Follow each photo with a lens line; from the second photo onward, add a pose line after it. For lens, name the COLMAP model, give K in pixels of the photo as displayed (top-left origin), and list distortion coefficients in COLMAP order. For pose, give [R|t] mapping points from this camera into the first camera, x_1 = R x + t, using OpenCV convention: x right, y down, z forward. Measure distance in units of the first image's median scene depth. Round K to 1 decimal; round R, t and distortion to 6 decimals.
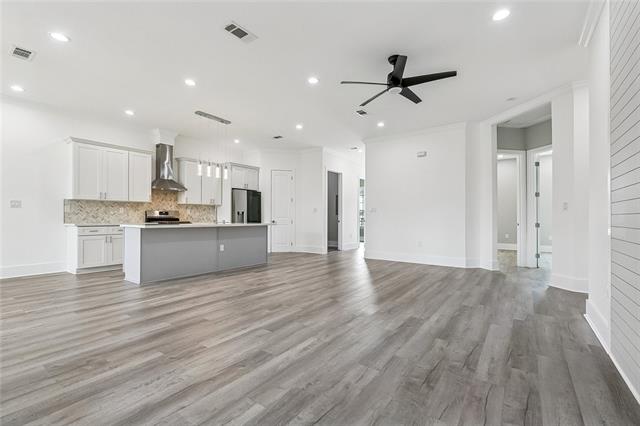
lens RADIAL K [[288.3, 0, 318.1], [0, 288.3, 216.0], [0, 0, 1]] dist [0.001281, 0.000275]
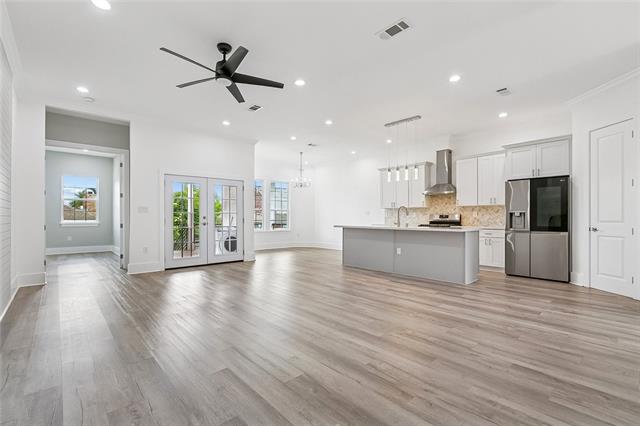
lens RADIAL K [[288.3, 0, 318.1], [0, 288.3, 216.0], [0, 0, 1]] dist [0.001281, 0.000275]
pose [[-0.215540, -0.016819, -0.976350, 0.590171], [-0.001113, 0.999855, -0.016978, 0.006476], [0.976494, -0.002572, -0.215528, 0.809707]]
